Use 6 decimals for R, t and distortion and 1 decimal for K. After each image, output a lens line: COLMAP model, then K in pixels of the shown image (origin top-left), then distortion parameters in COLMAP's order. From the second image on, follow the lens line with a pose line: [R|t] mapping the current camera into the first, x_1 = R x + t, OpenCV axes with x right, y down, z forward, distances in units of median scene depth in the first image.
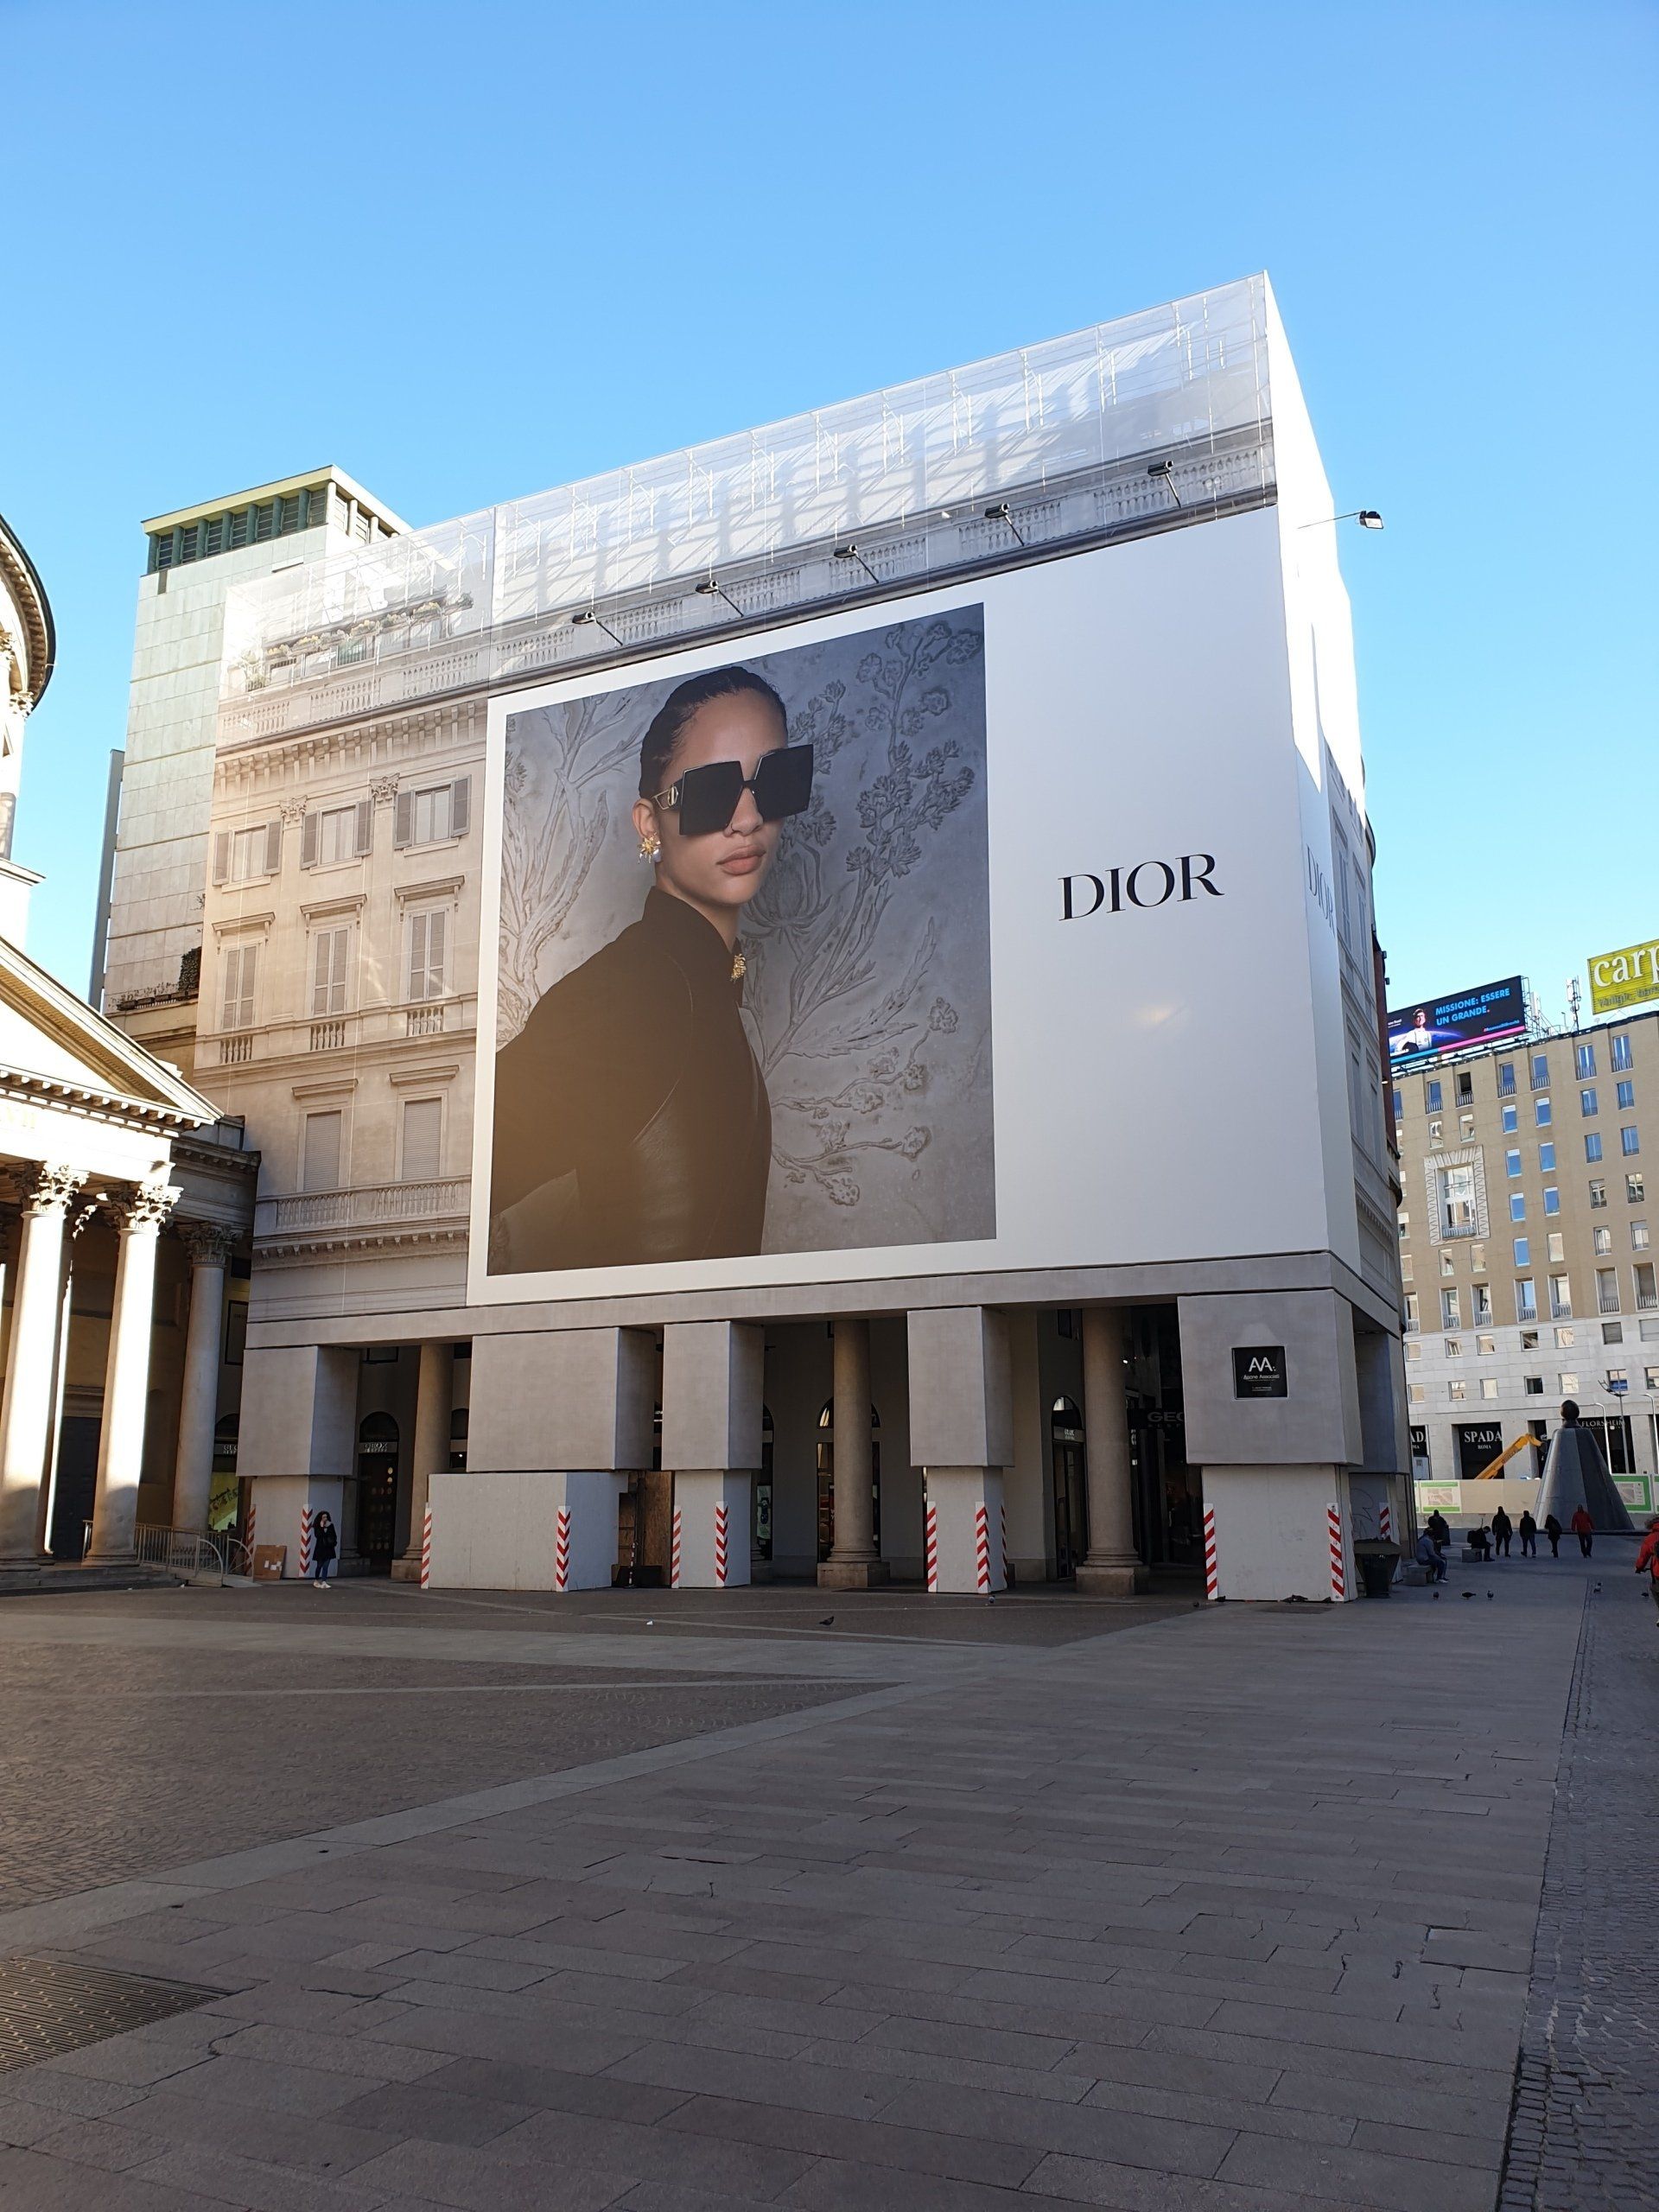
lens RADIAL K [[1651.3, 0, 829.5], [0, 1651.3, 1106.0], [0, 0, 1]] dist [-0.000192, -0.077117]
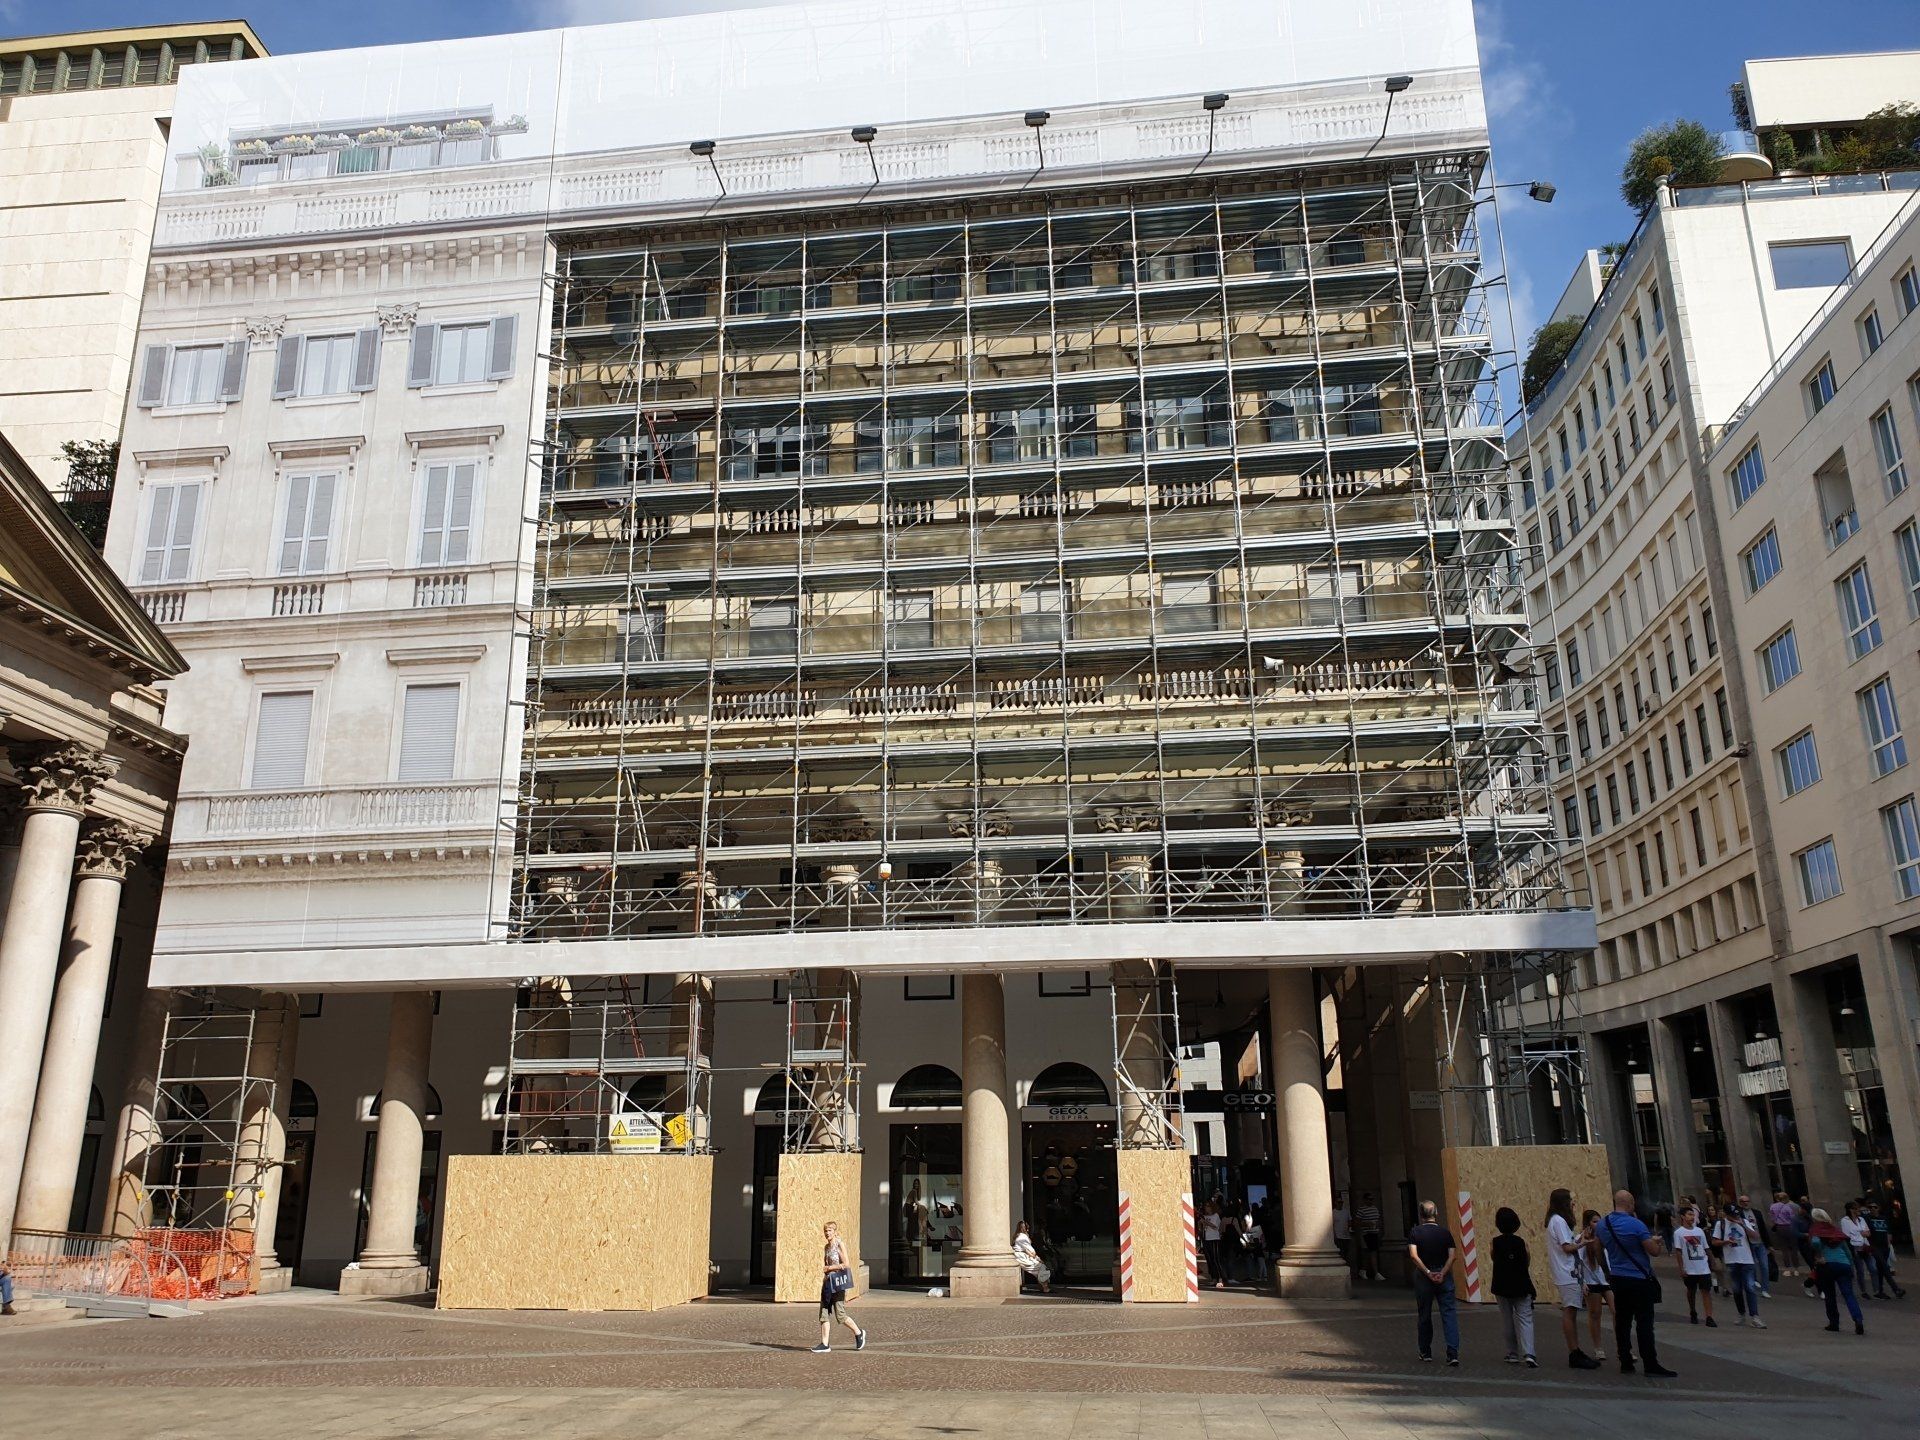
lens RADIAL K [[1453.9, 0, 960.0], [0, 1453.9, 720.0], [0, 0, 1]] dist [-0.098617, 0.156464]
pose [[0.952027, 0.091388, 0.292050, -0.194532], [-0.068014, 0.993686, -0.089231, 0.055702], [-0.298361, 0.065087, 0.952231, 0.241801]]
